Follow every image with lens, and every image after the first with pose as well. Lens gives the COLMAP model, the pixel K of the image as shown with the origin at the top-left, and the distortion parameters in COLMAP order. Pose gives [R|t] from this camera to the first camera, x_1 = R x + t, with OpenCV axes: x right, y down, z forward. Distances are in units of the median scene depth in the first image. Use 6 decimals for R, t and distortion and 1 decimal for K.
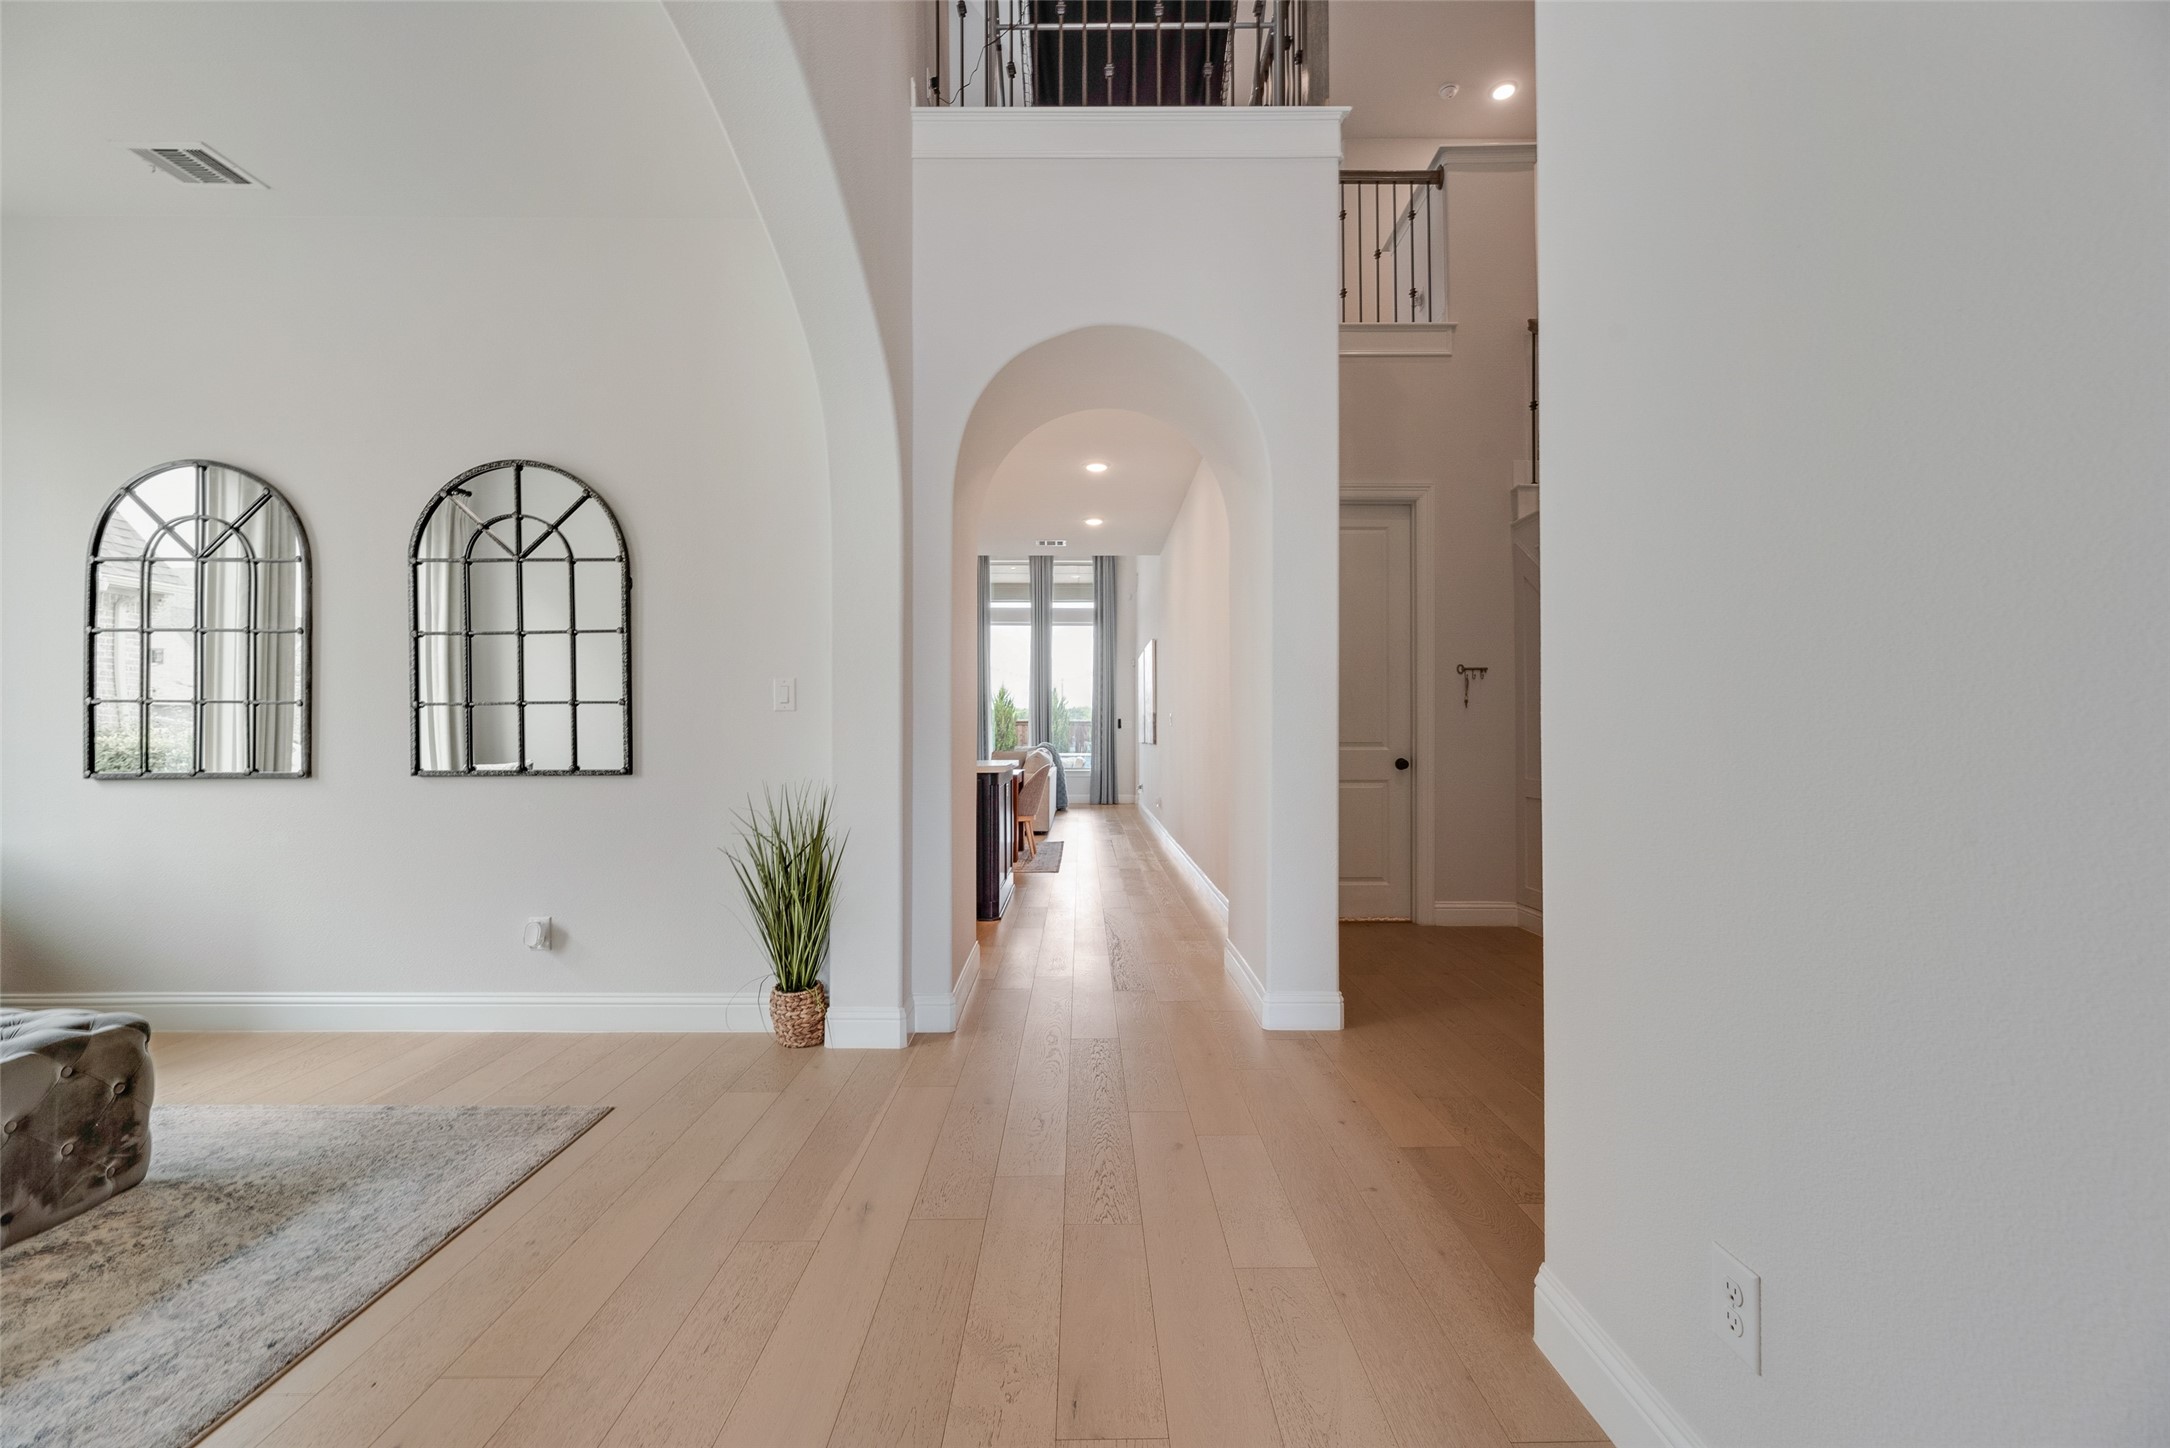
lens RADIAL K [[880.3, 0, 1078.0], [0, 880.3, 720.8], [0, 0, 1]] dist [0.001607, 0.000404]
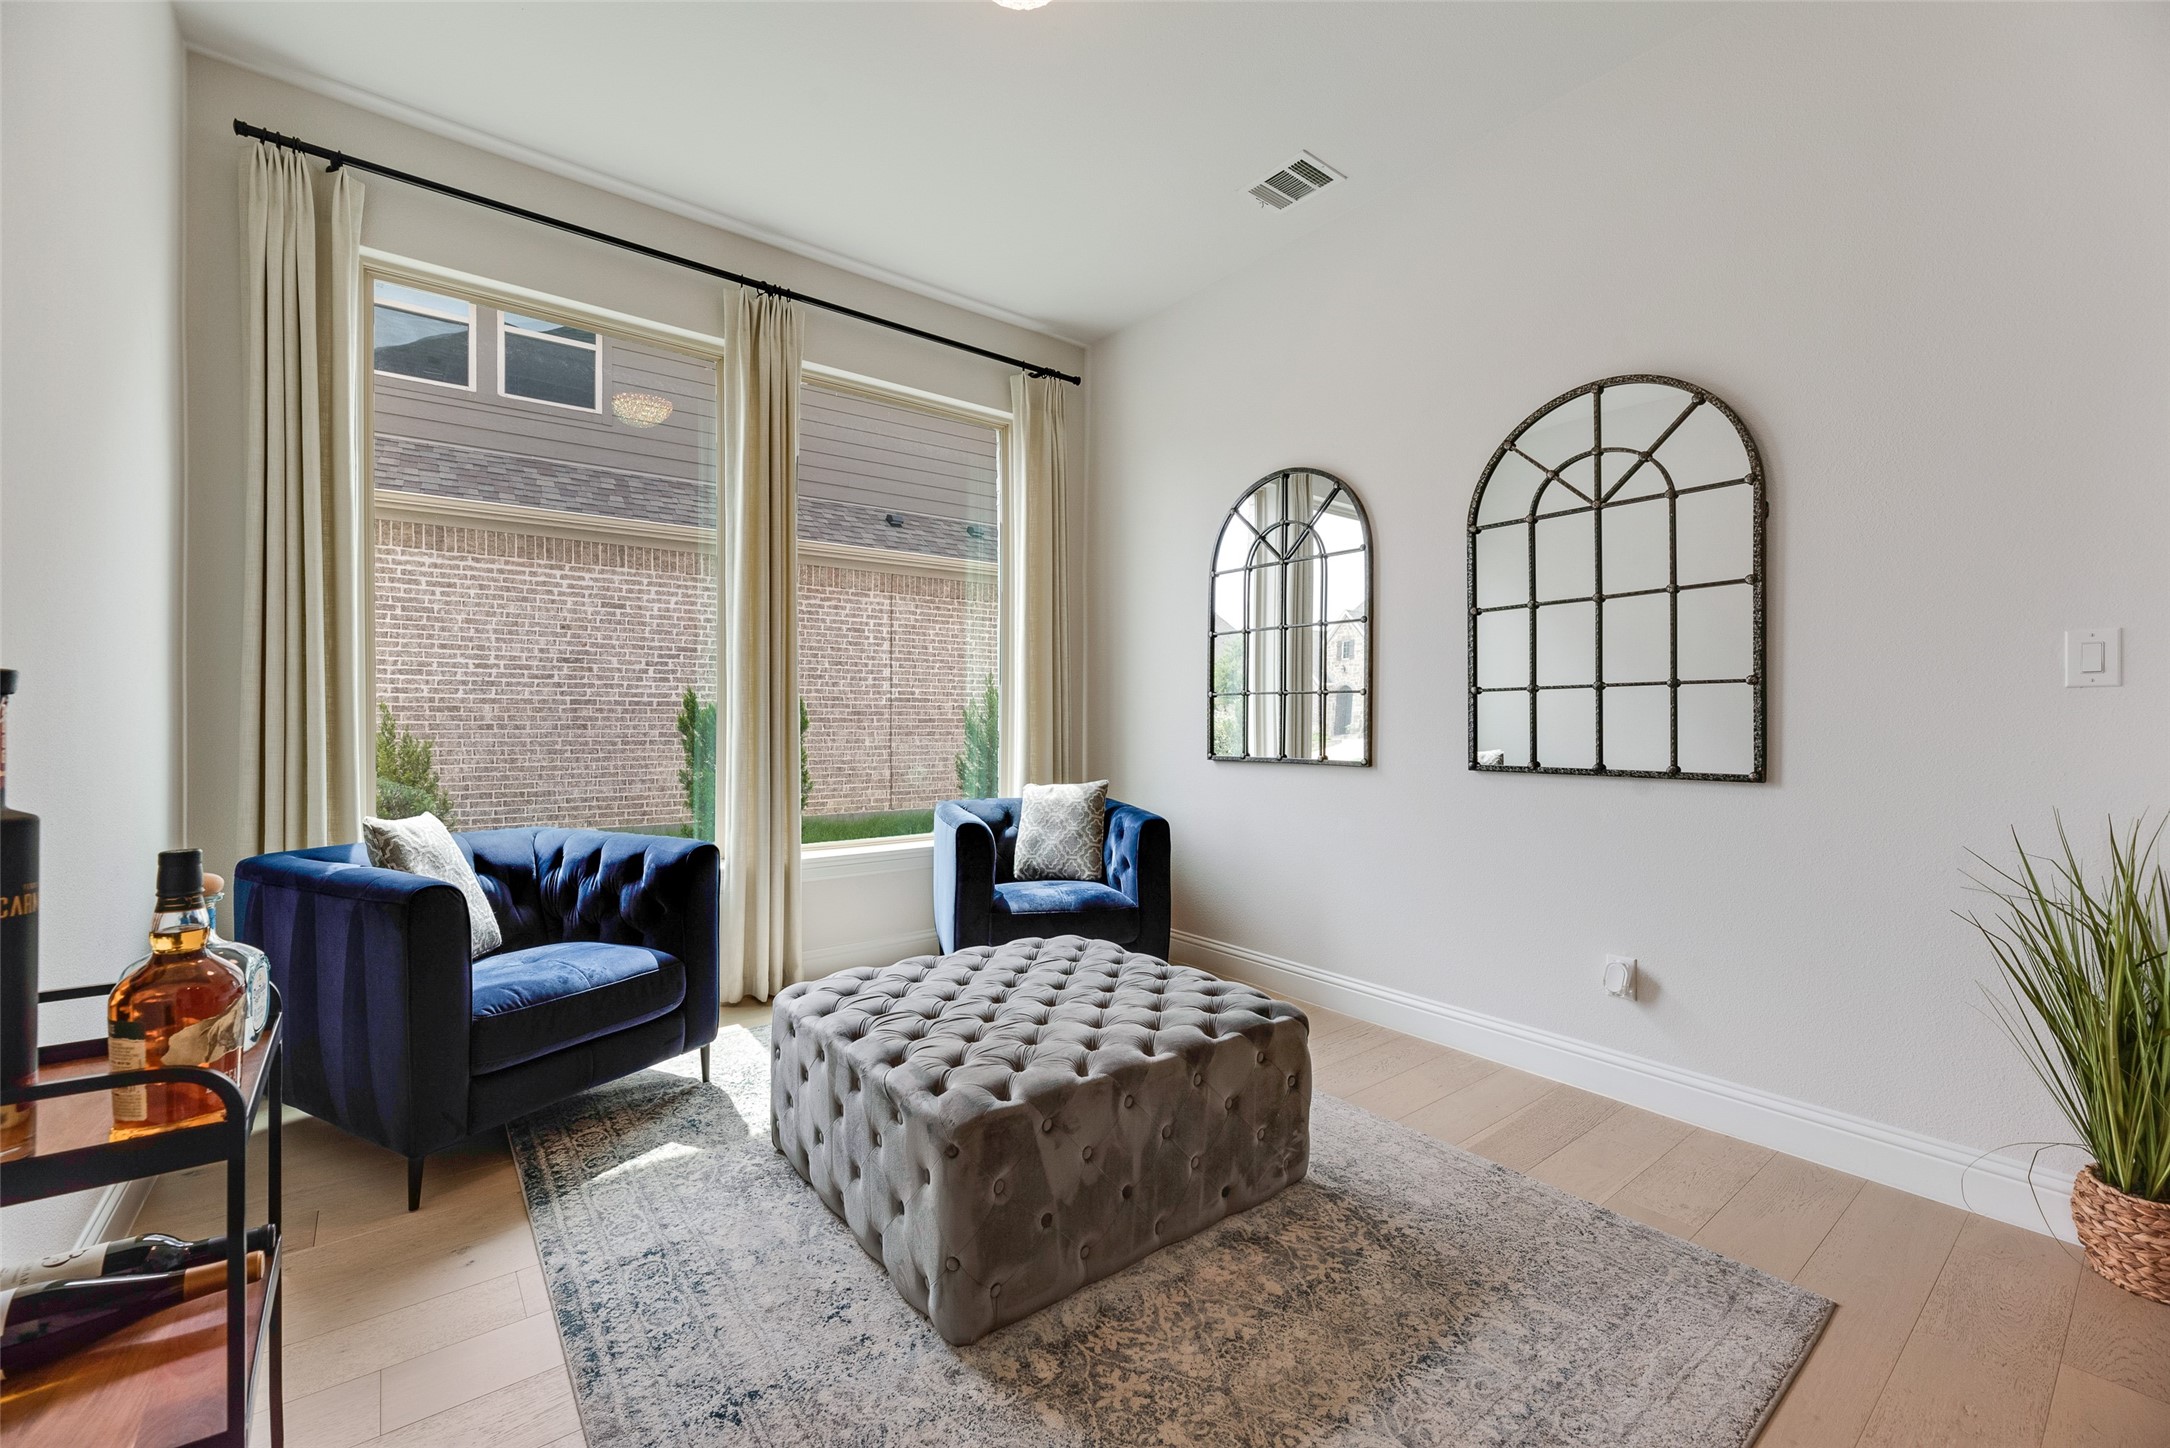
lens RADIAL K [[880.3, 0, 1092.7], [0, 880.3, 721.5], [0, 0, 1]] dist [0.001607, 0.000404]
pose [[0.620296, 0.003134, -0.784361, -0.292168], [0.001115, 0.999987, 0.004877, 0.008231], [0.784367, -0.003900, 0.620285, 0.142872]]
